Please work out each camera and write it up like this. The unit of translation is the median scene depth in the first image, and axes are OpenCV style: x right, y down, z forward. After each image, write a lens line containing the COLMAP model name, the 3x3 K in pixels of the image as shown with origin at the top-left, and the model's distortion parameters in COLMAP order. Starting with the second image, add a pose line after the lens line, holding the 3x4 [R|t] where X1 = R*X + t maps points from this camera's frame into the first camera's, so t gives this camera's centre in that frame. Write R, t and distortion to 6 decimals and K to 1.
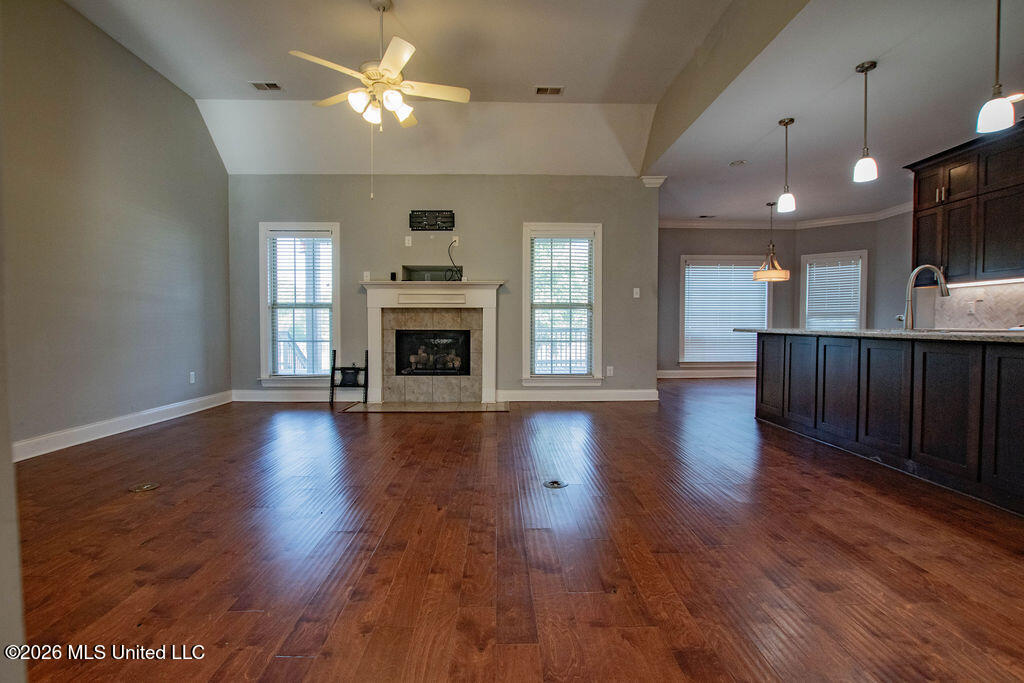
lens RADIAL K [[480.0, 0, 512.0], [0, 480.0, 341.5], [0, 0, 1]] dist [-0.028981, -0.000177]
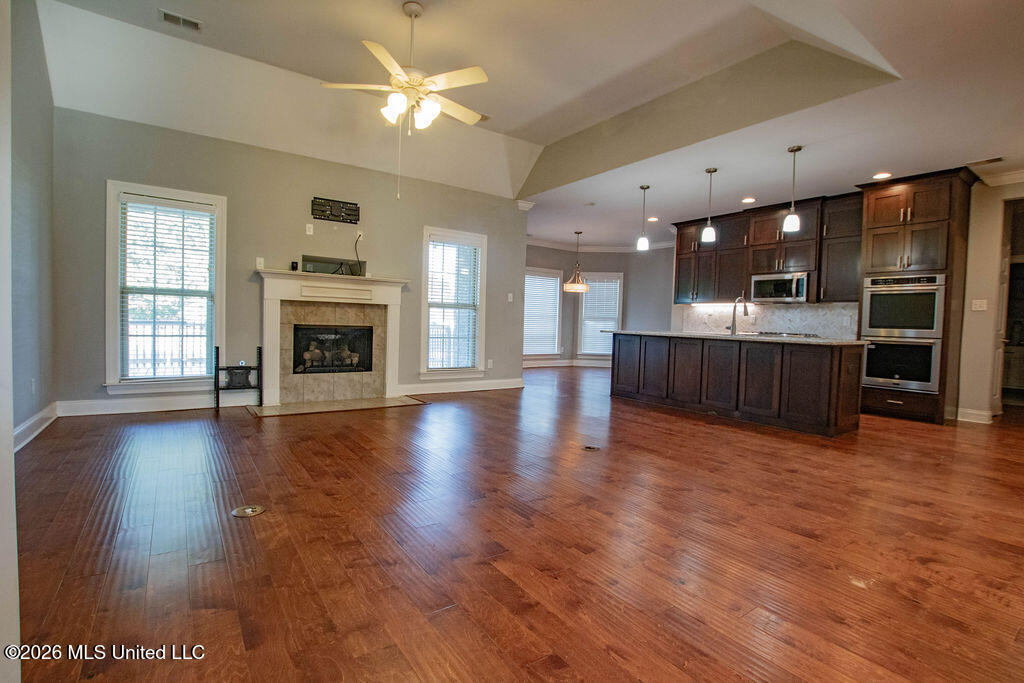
lens RADIAL K [[480.0, 0, 512.0], [0, 480.0, 341.5], [0, 0, 1]] dist [-0.028981, -0.000177]
pose [[0.828923, 0.002908, 0.559355, -0.408741], [-0.011039, 0.999877, 0.011160, -0.006360], [-0.559254, -0.015425, 0.828853, 0.010410]]
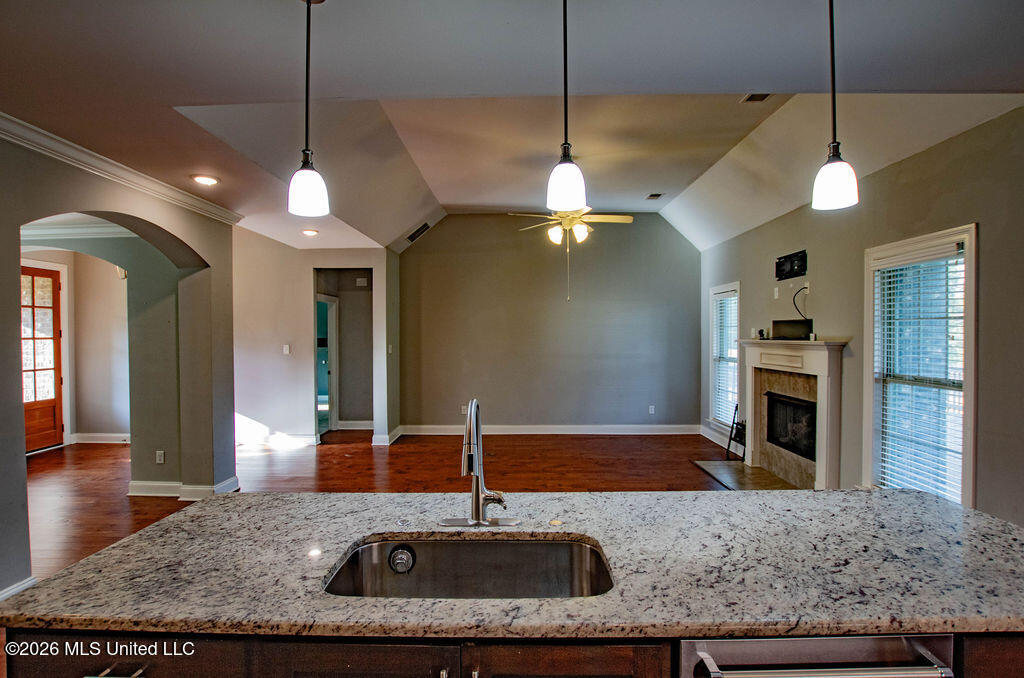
lens RADIAL K [[486.9, 0, 512.0], [0, 486.9, 339.0], [0, 0, 1]] dist [-0.031537, -0.000029]
pose [[-0.033198, 0.006441, -0.999428, 0.693266], [-0.026052, 0.999634, 0.007308, -0.118590], [0.999109, 0.026280, -0.033018, 0.544556]]
